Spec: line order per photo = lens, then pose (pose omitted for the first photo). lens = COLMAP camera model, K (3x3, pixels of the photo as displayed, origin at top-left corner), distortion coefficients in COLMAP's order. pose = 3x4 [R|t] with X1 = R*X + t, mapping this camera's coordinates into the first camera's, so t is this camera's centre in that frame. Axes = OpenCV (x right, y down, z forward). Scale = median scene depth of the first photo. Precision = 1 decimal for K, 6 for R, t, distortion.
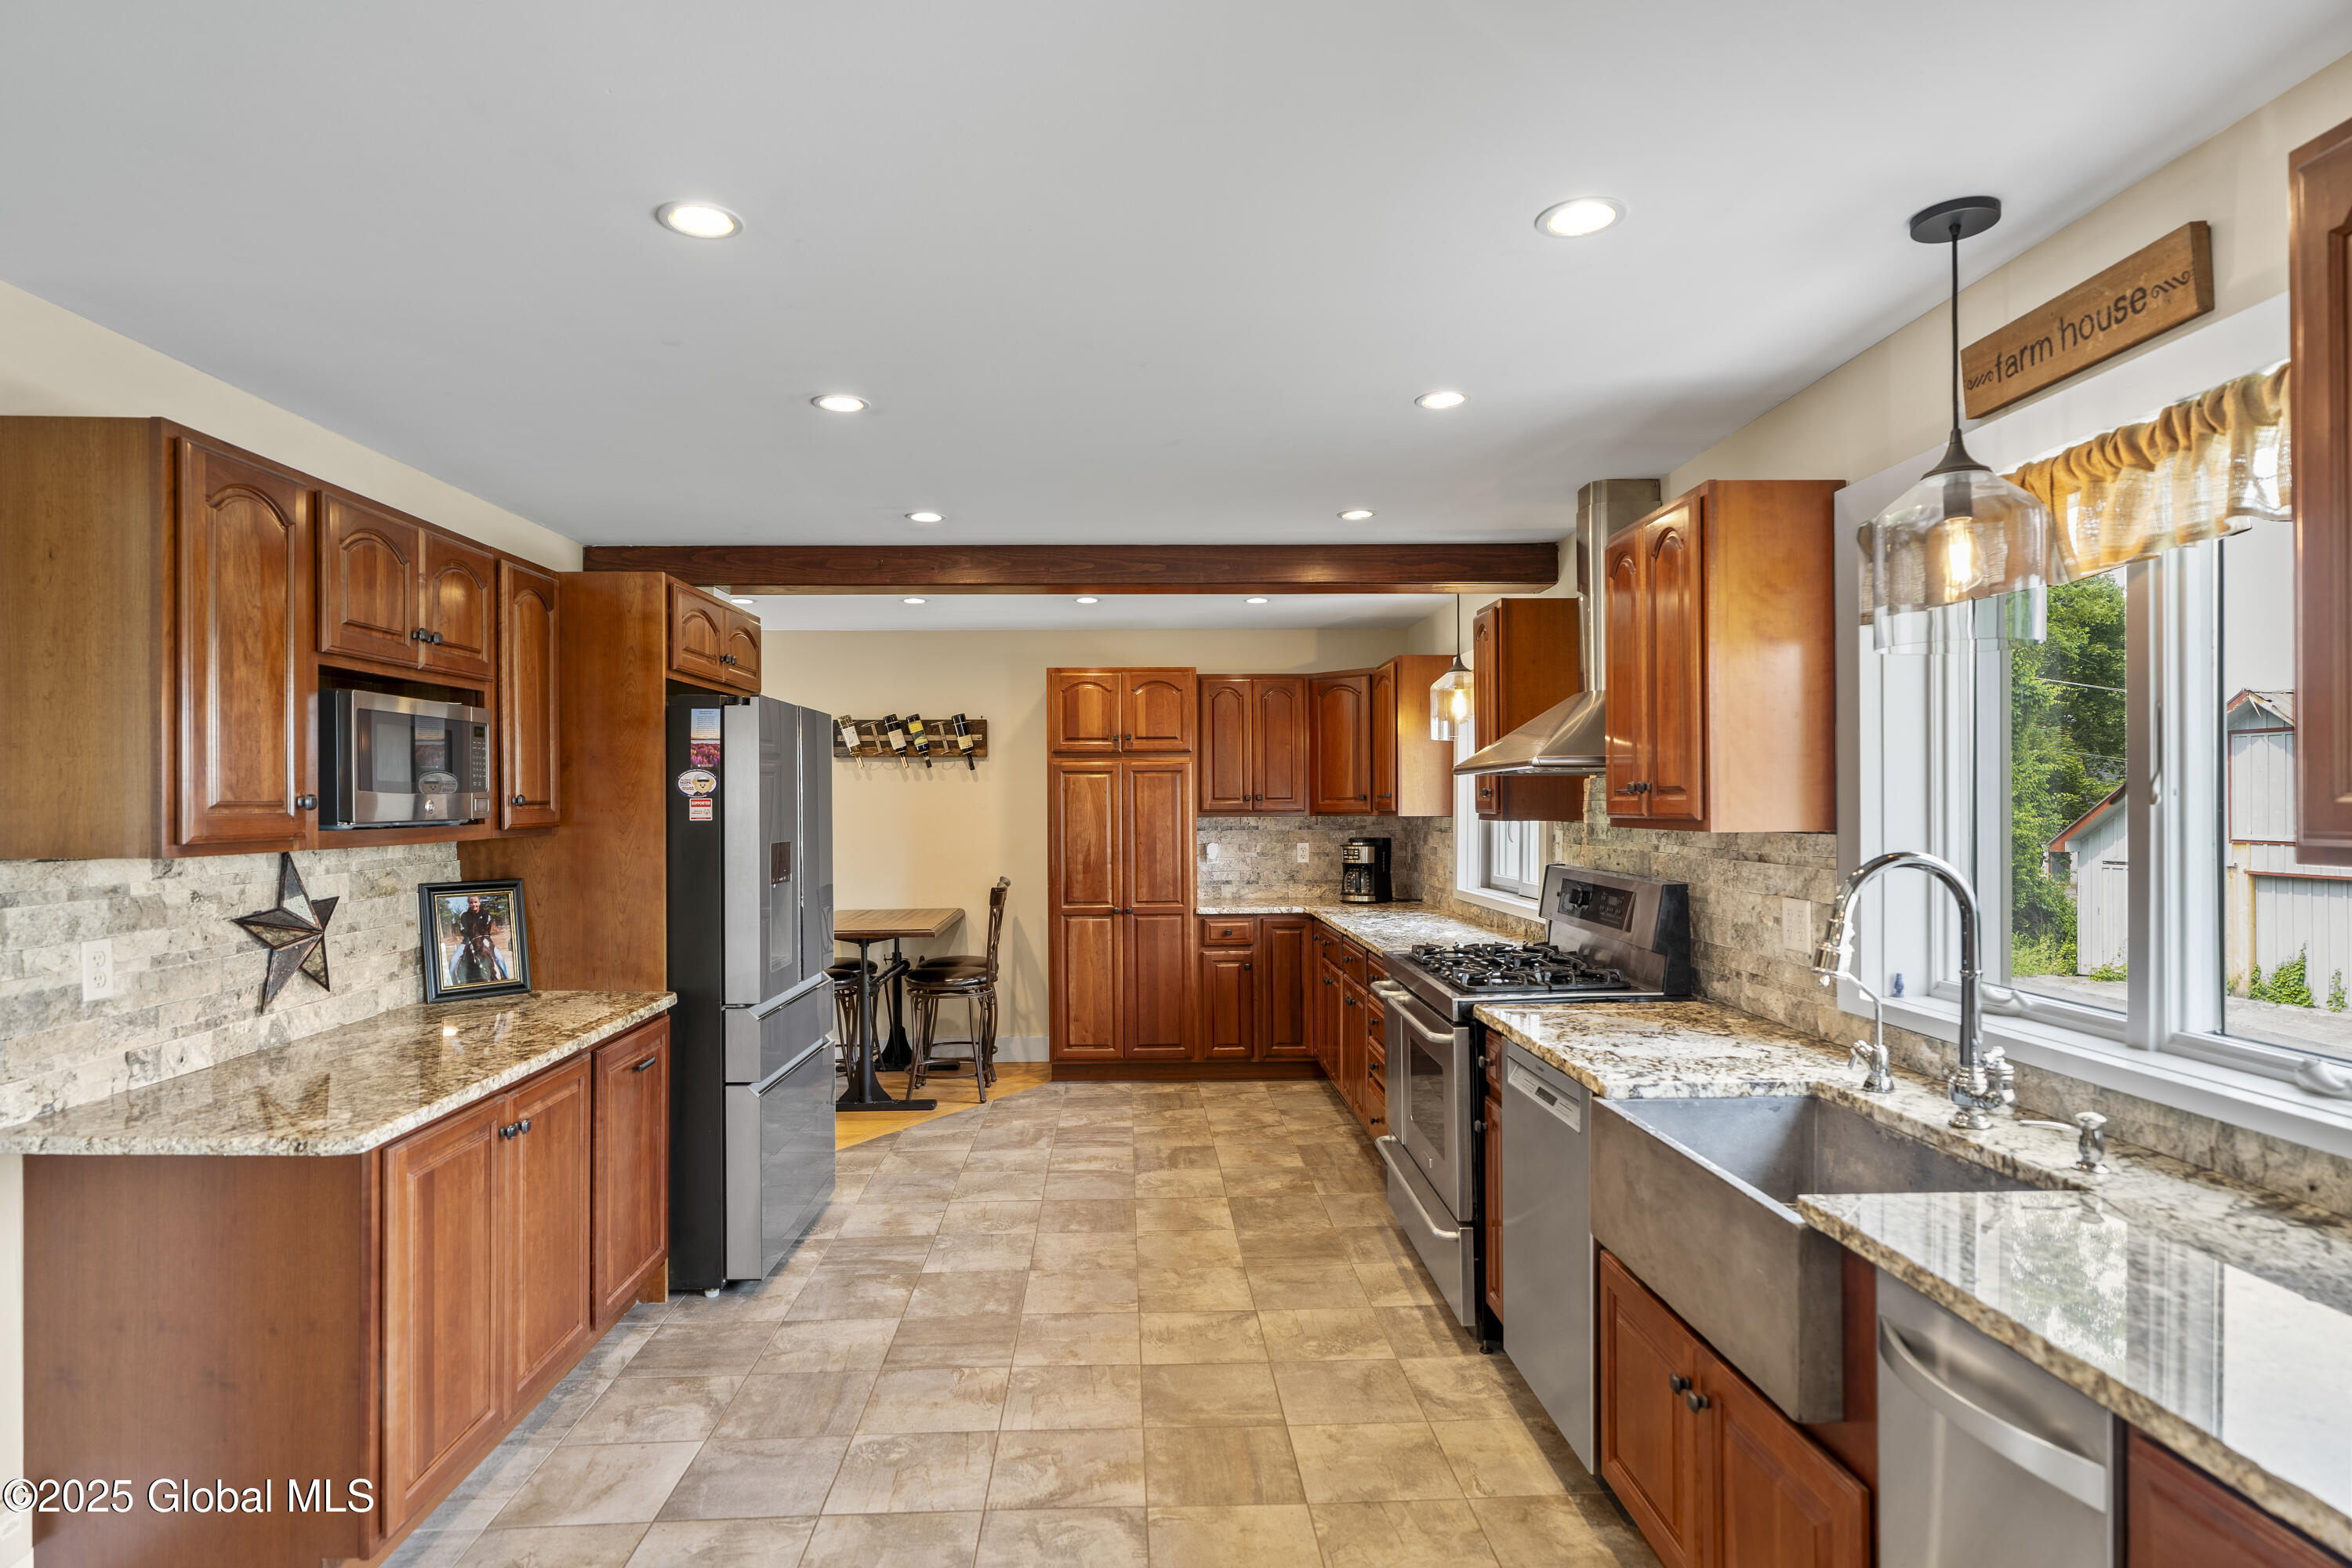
lens RADIAL K [[1291.7, 0, 1182.7], [0, 1291.7, 807.2], [0, 0, 1]] dist [-0.001435, -0.000263]
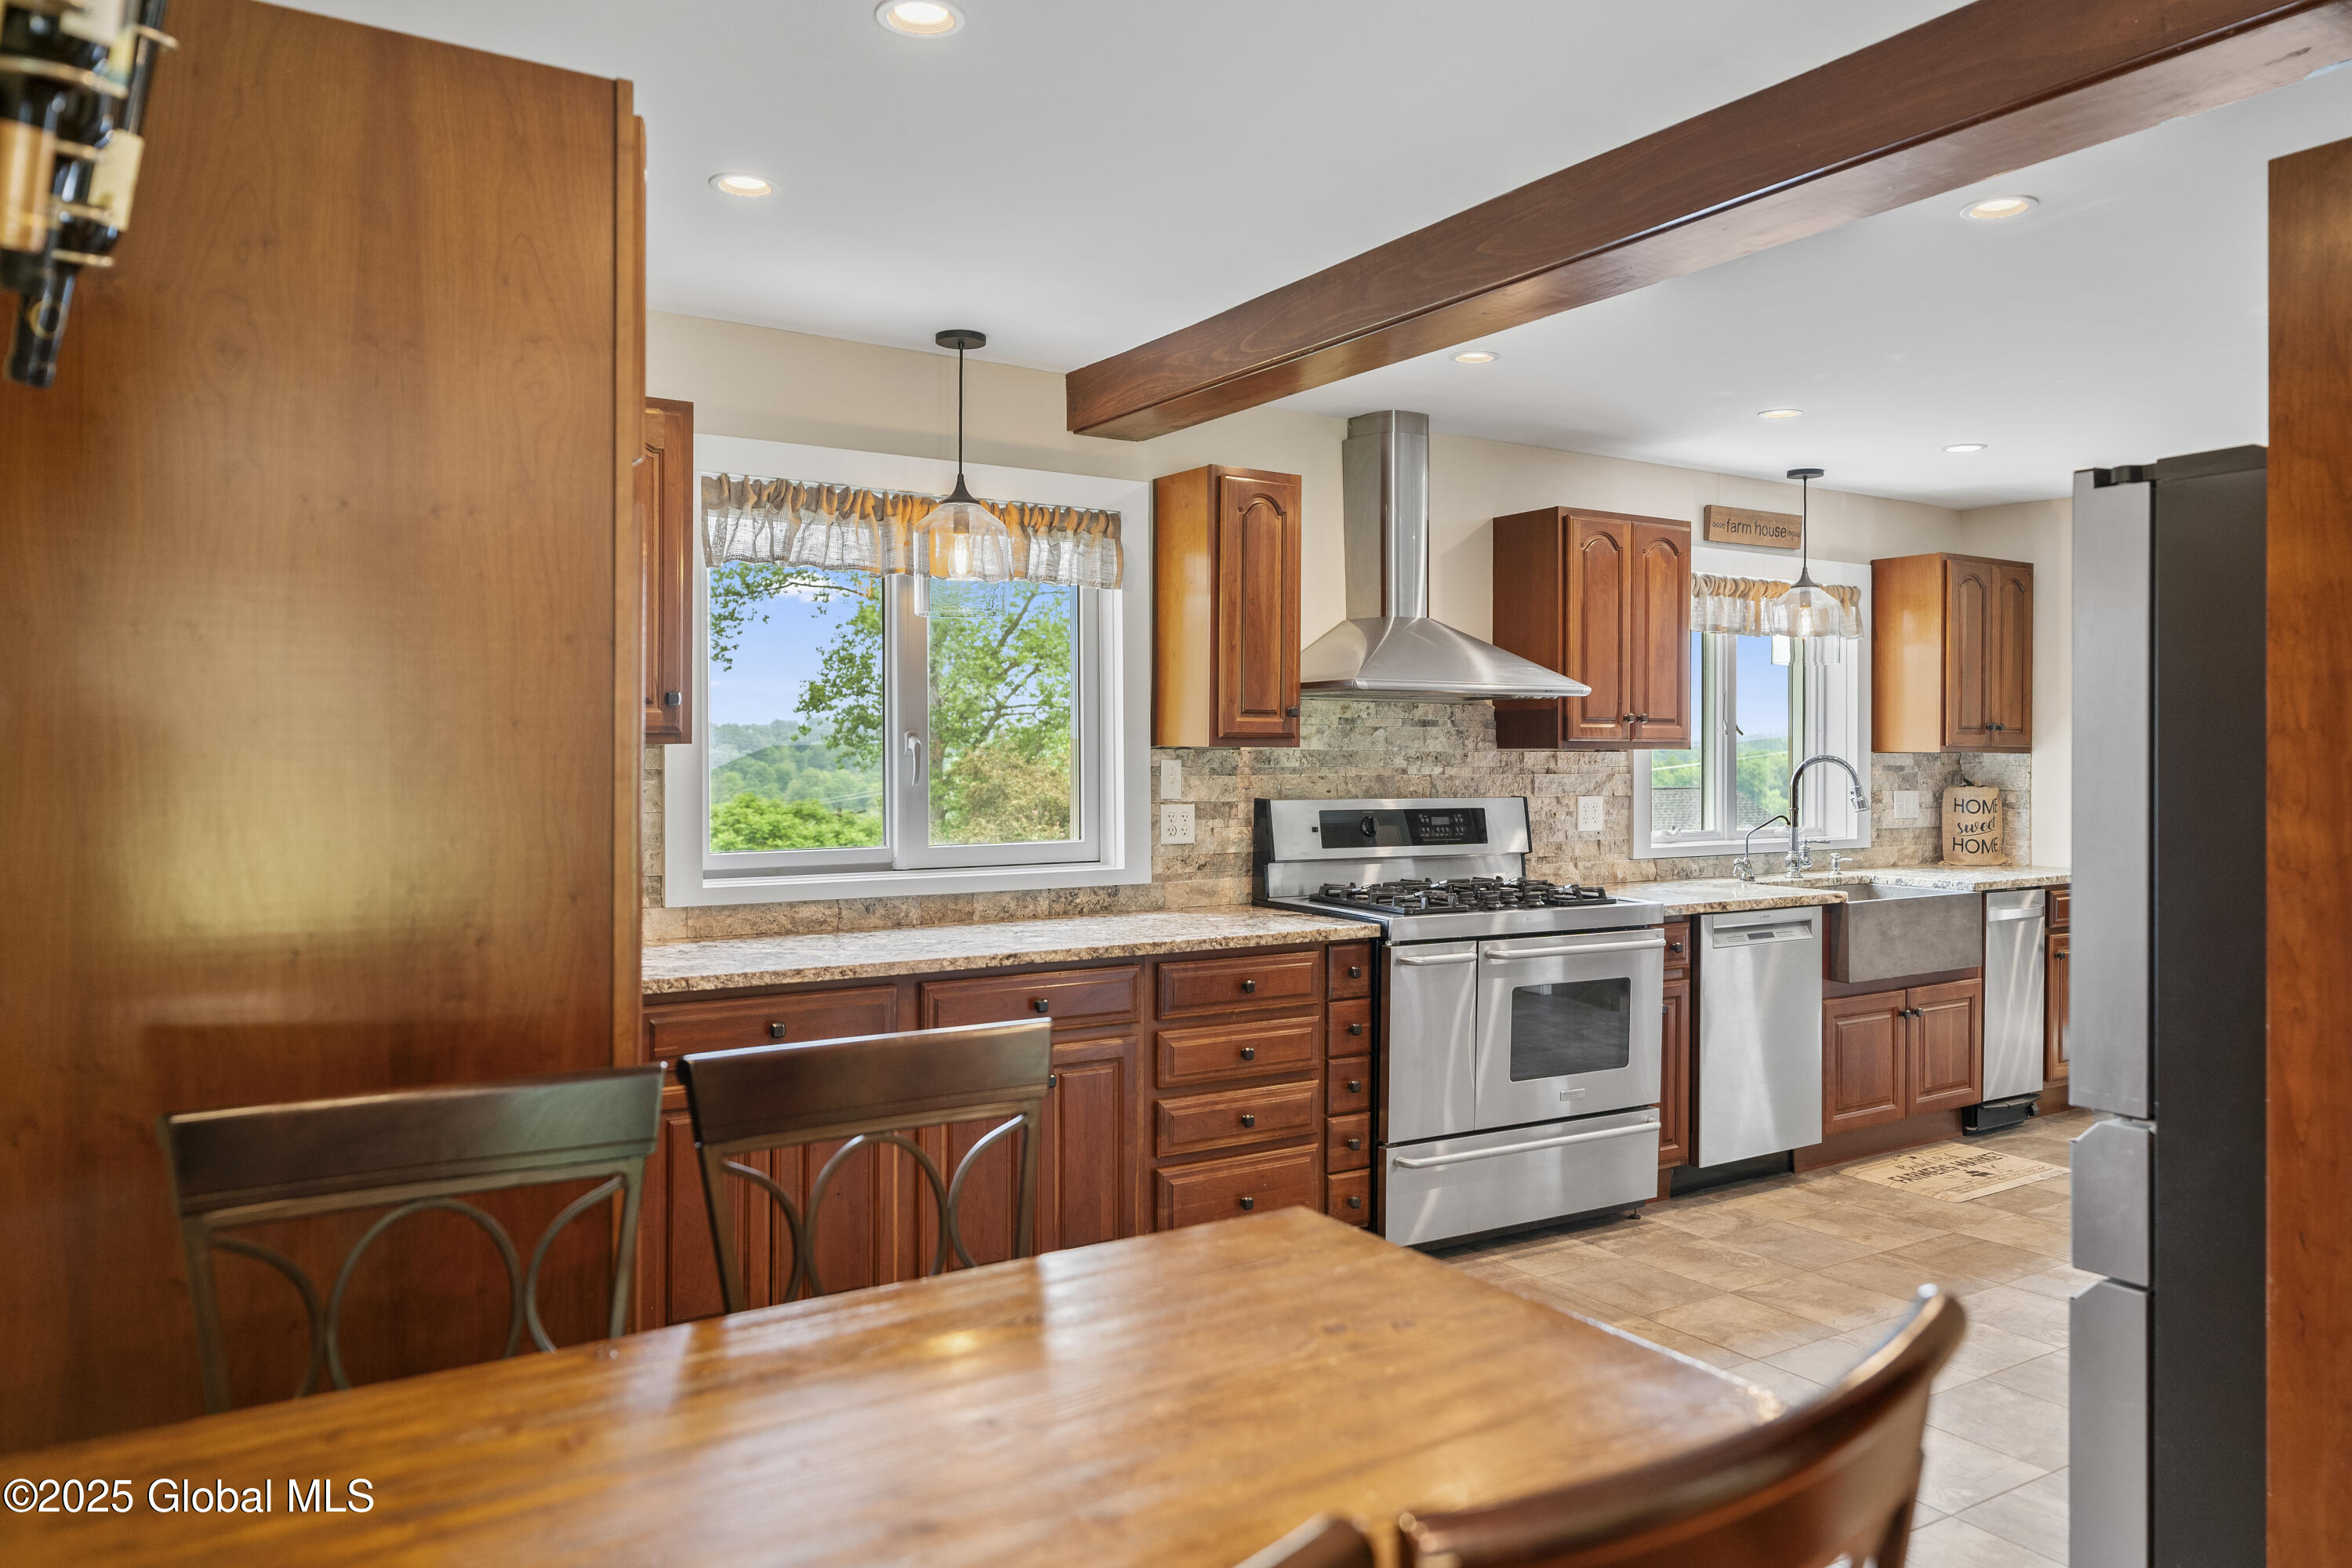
lens RADIAL K [[1602.3, 0, 1177.5], [0, 1602.3, 759.5], [0, 0, 1]] dist [-0.002869, -0.001052]
pose [[-0.506645, -0.000965, 0.862154, -0.475609], [0.002141, 0.999995, 0.002378, 0.012987], [-0.862152, 0.003051, -0.506640, 1.278983]]
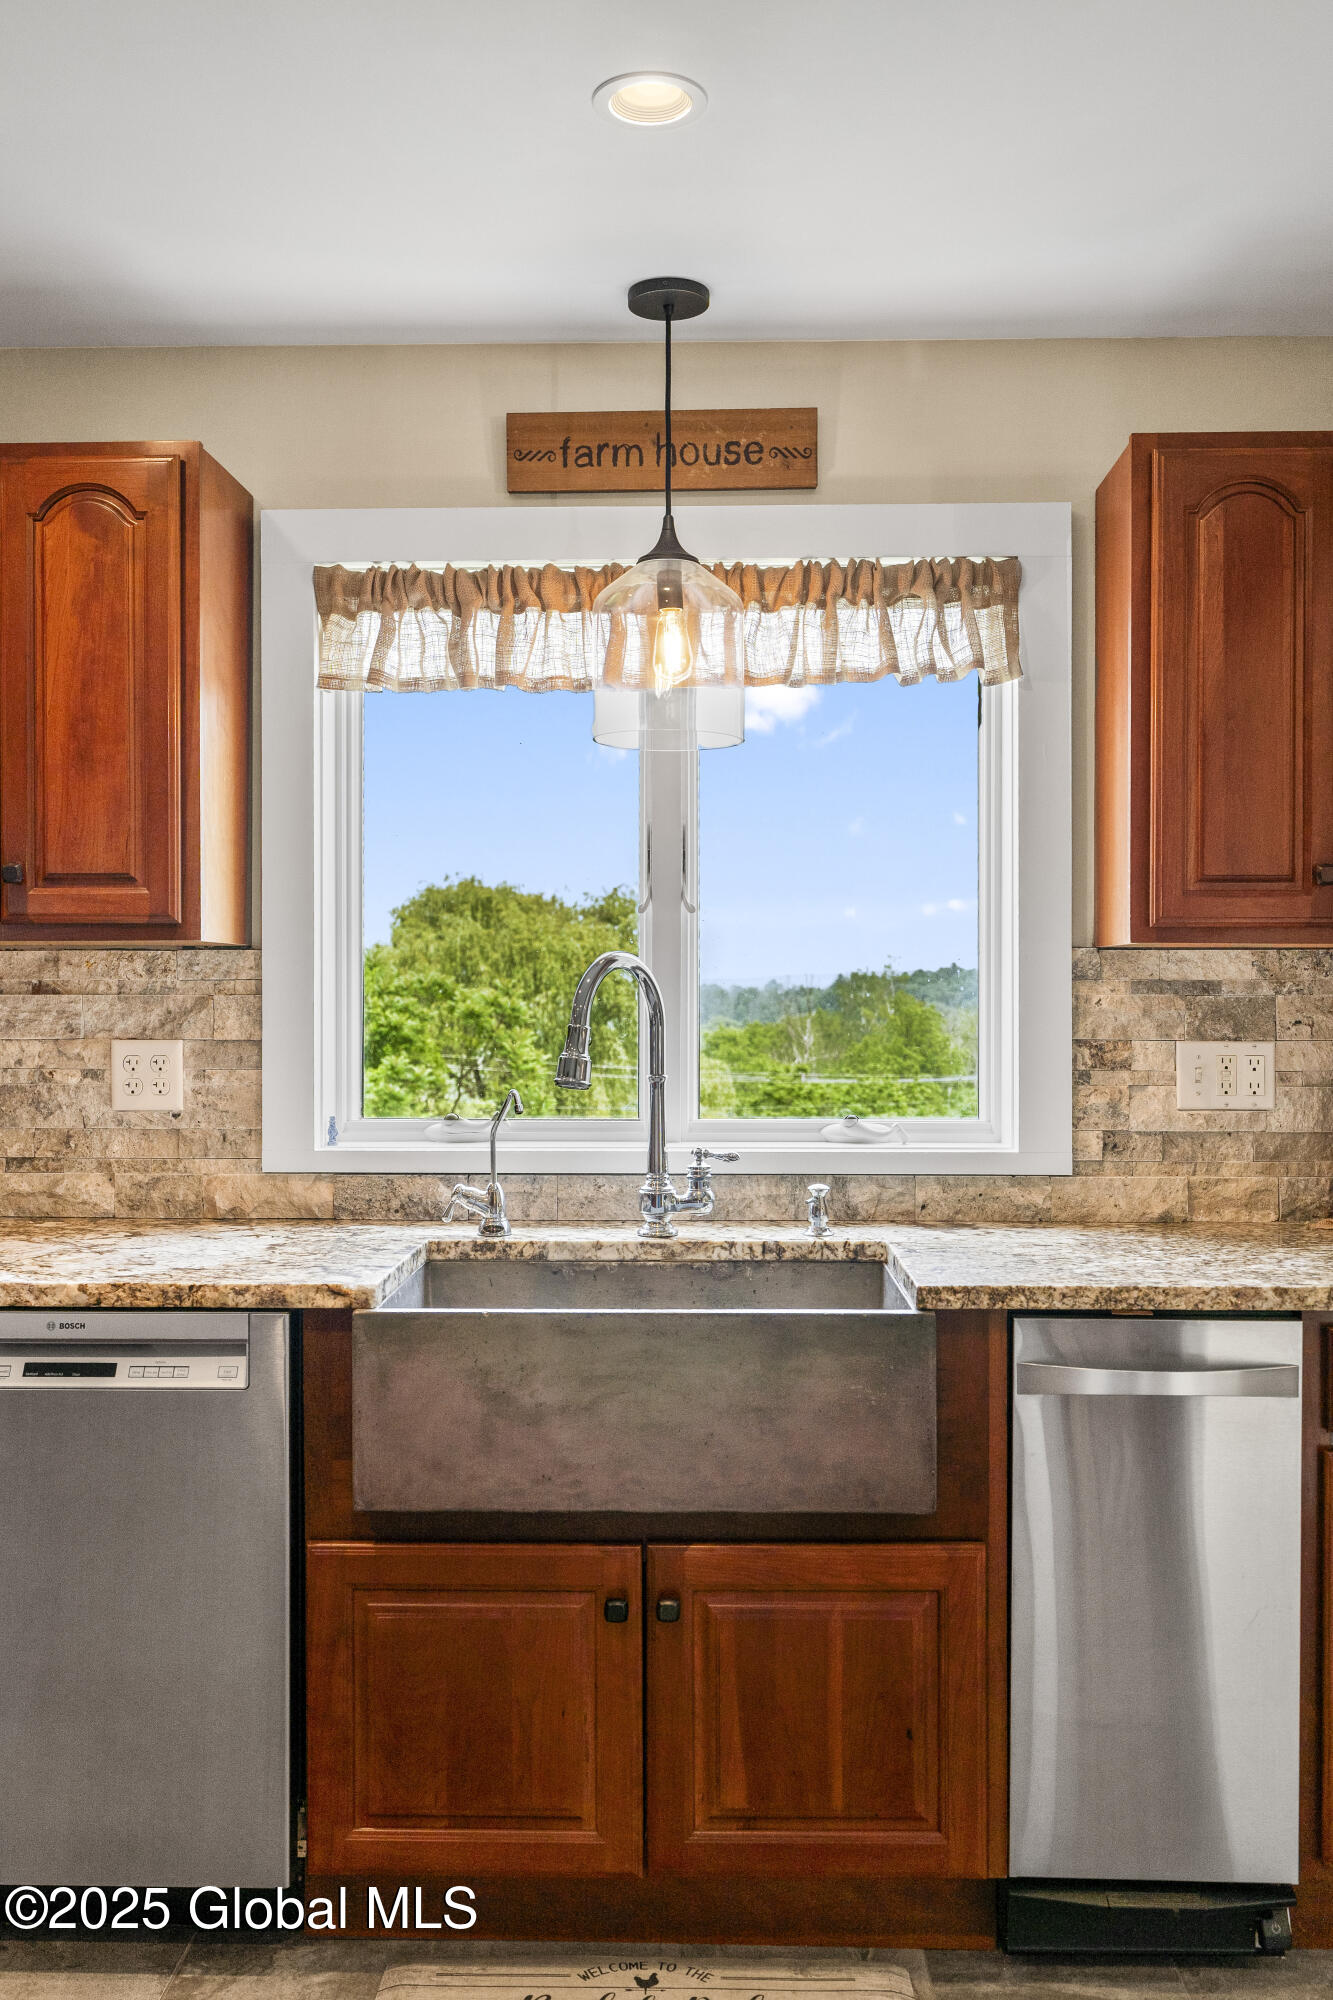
lens RADIAL K [[1752.8, 0, 669.6], [0, 1752.8, 997.8], [0, 0, 1]] dist [0.001849, 0.006220]
pose [[0.066430, 0.000219, 0.997791, -0.272630], [0.002401, 0.999997, -0.000380, 0.026500], [-0.997788, 0.002421, 0.066429, 0.348997]]
